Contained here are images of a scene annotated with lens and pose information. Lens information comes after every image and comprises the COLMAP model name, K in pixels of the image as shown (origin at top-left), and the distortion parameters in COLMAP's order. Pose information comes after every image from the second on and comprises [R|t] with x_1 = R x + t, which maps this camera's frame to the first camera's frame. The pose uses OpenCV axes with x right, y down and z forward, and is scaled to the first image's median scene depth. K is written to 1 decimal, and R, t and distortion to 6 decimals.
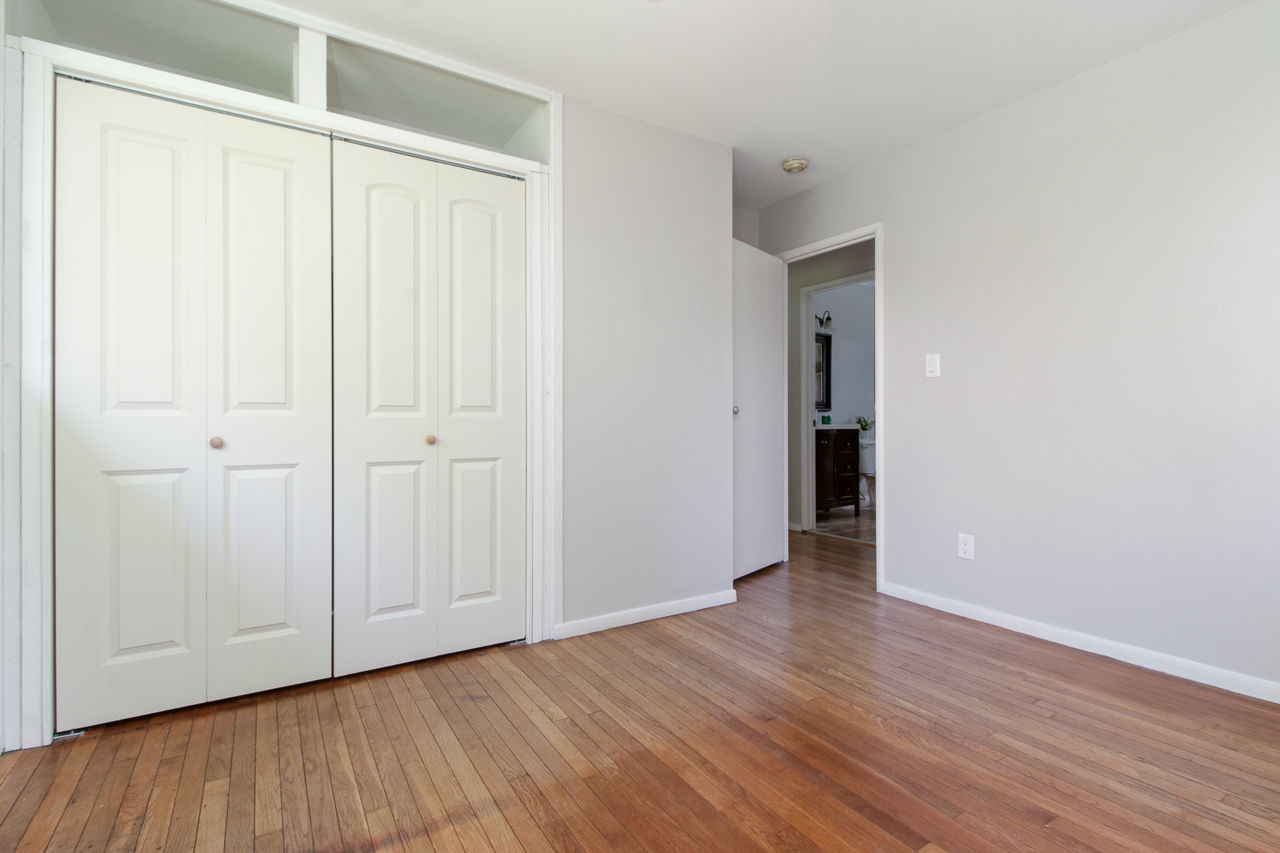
lens RADIAL K [[595.0, 0, 637.0], [0, 595.0, 422.8], [0, 0, 1]] dist [0.013322, -0.005297]
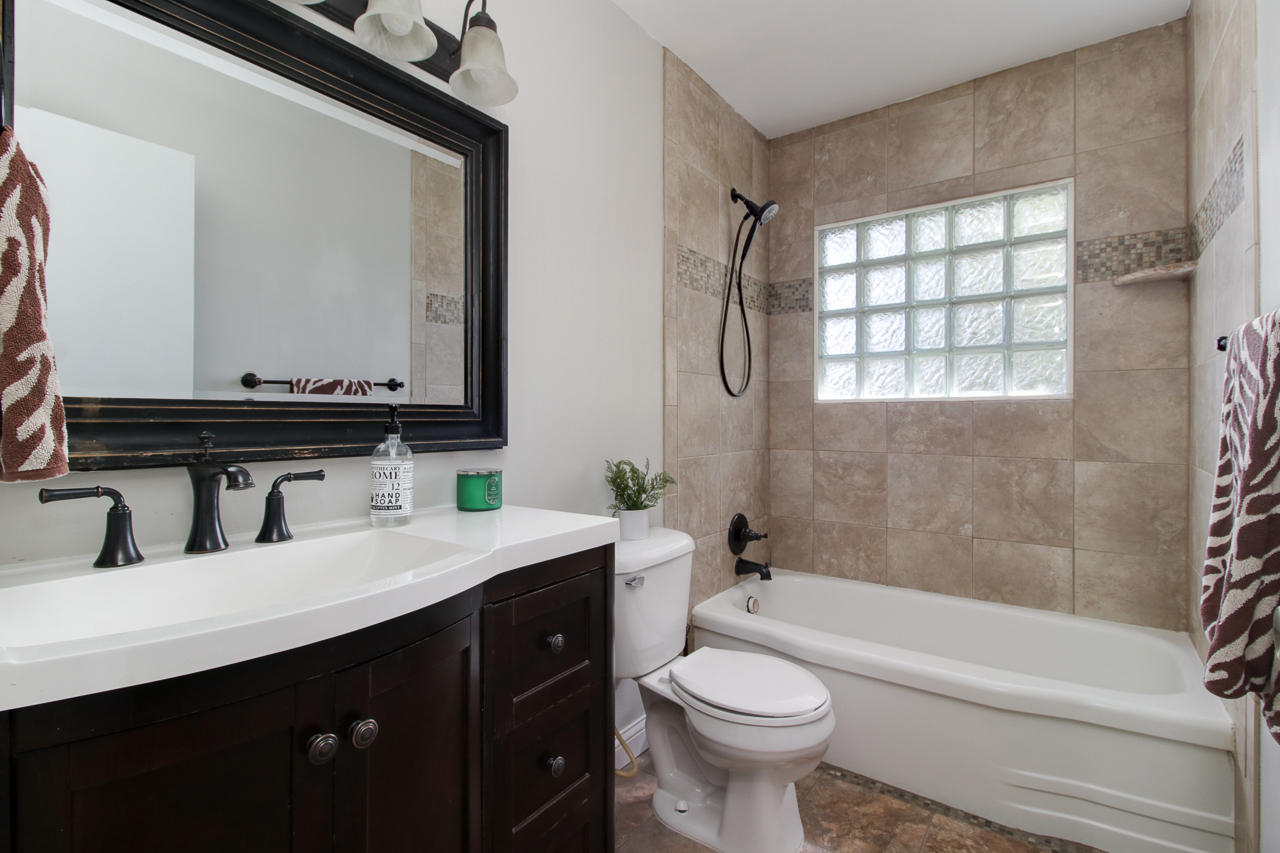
lens RADIAL K [[595.0, 0, 640.6], [0, 595.0, 424.7], [0, 0, 1]] dist [0.013322, -0.005297]
pose [[0.928329, 0.005120, 0.371724, 0.495219], [-0.007990, 0.999949, 0.006181, -0.054621], [-0.371674, -0.008708, 0.928323, 1.307834]]
